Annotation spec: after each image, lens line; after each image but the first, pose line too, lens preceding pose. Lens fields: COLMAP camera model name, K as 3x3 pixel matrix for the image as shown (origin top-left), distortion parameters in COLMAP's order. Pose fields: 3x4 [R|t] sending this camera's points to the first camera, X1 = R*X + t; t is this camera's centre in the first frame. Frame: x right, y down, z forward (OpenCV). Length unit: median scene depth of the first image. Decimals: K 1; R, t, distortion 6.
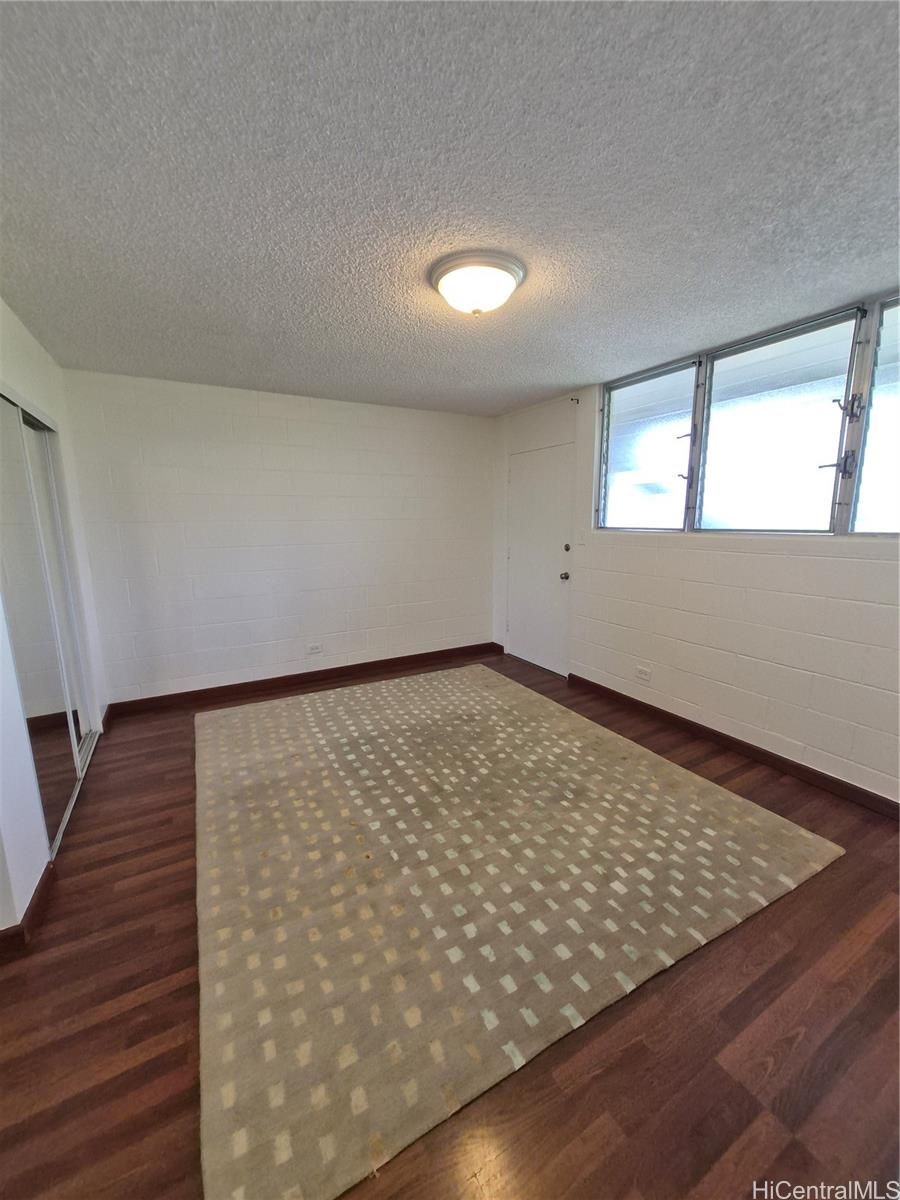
lens RADIAL K [[472.0, 0, 459.6], [0, 472.0, 596.6], [0, 0, 1]] dist [0.005778, -0.000089]
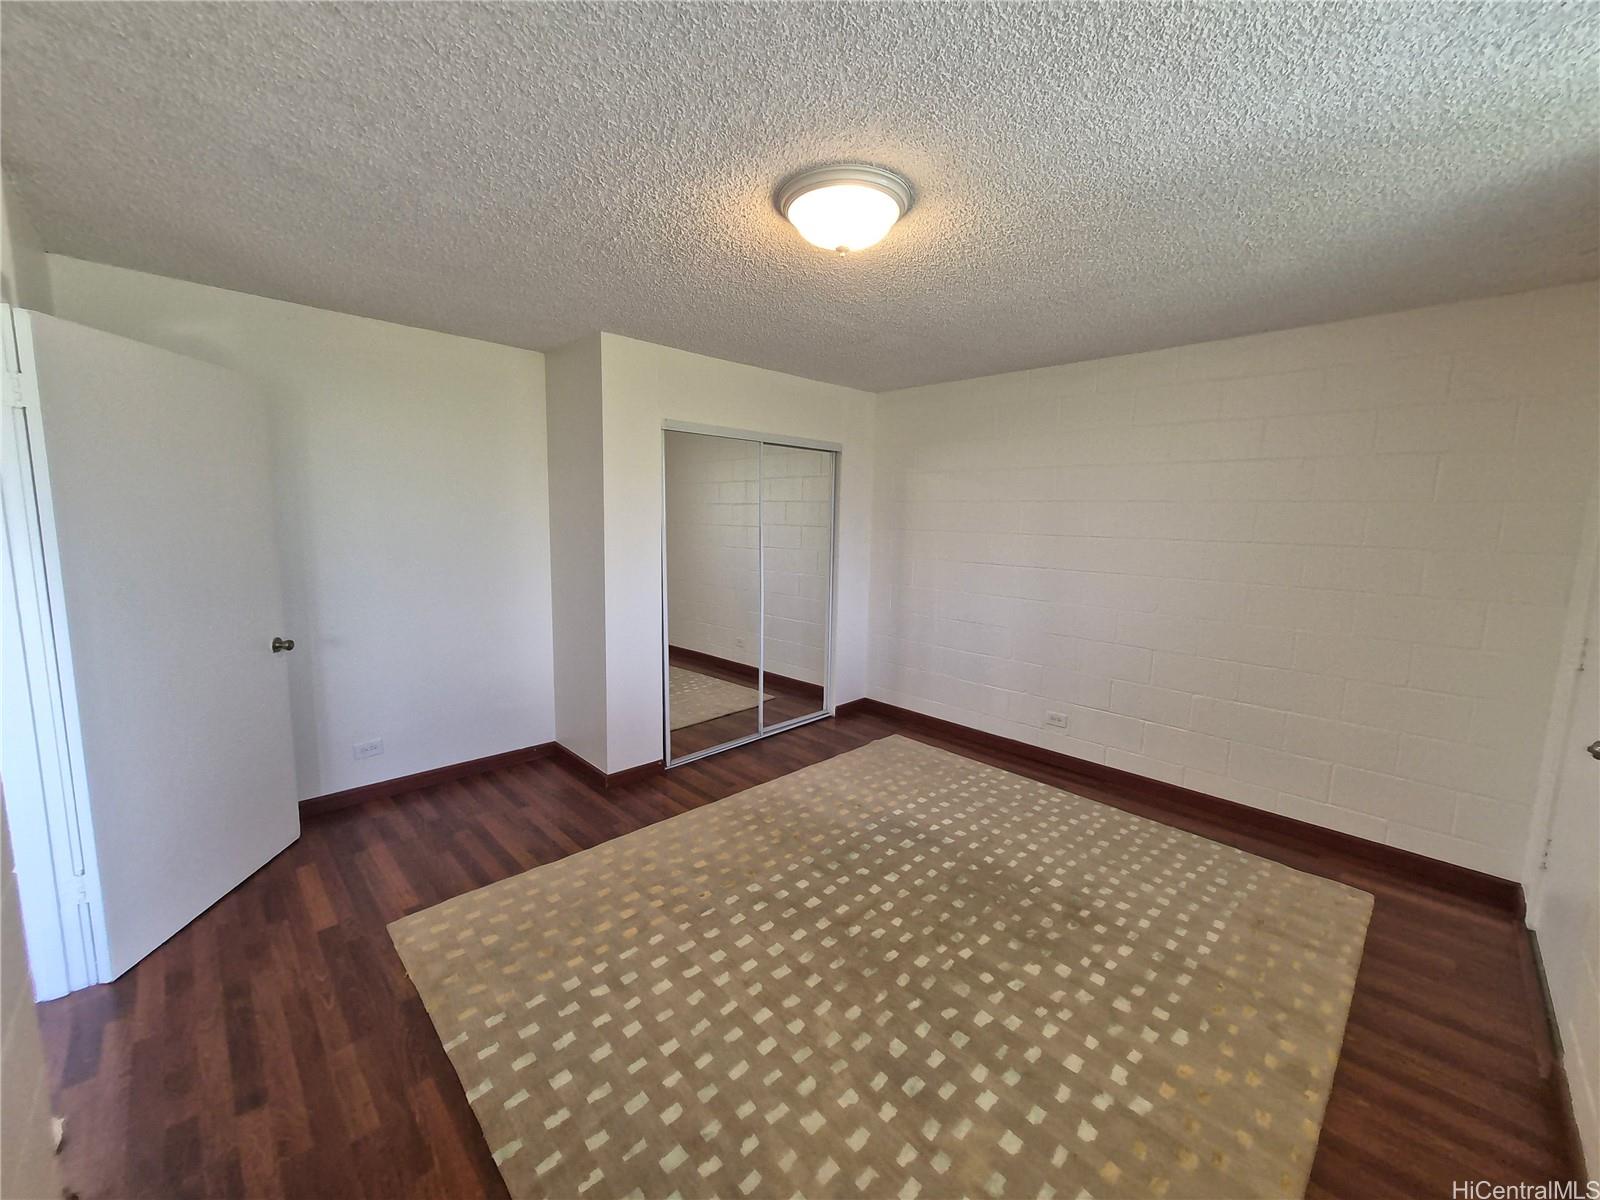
lens RADIAL K [[629.4, 0, 797.9], [0, 629.4, 592.7], [0, 0, 1]] dist [0.005778, -0.000089]
pose [[0.248815, 0.129764, -0.959819, 0.719953], [-0.180105, 0.979899, 0.085790, -0.129566], [0.951658, 0.151522, 0.267185, 0.564244]]
